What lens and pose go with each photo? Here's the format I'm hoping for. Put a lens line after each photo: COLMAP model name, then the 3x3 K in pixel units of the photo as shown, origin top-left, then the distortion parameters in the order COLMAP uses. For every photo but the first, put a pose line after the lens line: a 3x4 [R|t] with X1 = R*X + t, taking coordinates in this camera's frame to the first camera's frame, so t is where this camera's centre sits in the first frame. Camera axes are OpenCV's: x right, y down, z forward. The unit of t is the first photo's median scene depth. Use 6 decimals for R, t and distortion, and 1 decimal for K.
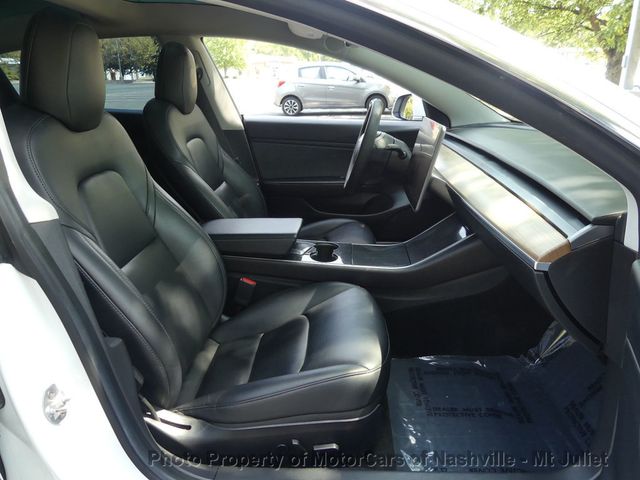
lens RADIAL K [[484.2, 0, 321.3], [0, 484.2, 241.9], [0, 0, 1]] dist [-0.007340, 0.016704]
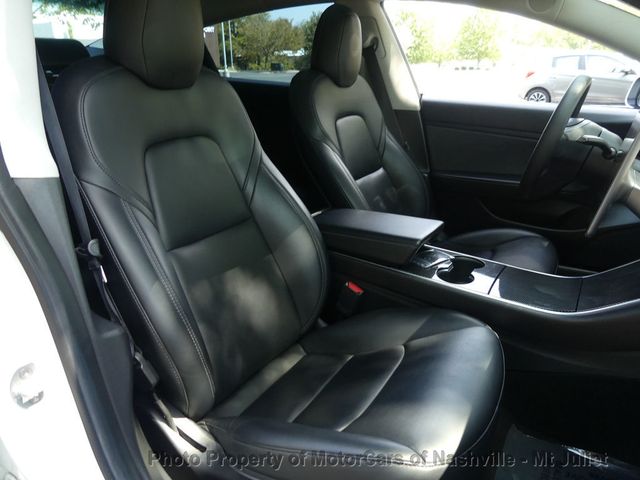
lens RADIAL K [[484.2, 0, 322.9], [0, 484.2, 236.4], [0, 0, 1]] dist [-0.007340, 0.016704]
pose [[0.888385, 0.161105, -0.429904, 0.122677], [-0.158647, 0.986449, 0.041829, -0.025825], [0.430817, 0.031043, 0.901905, 0.199891]]
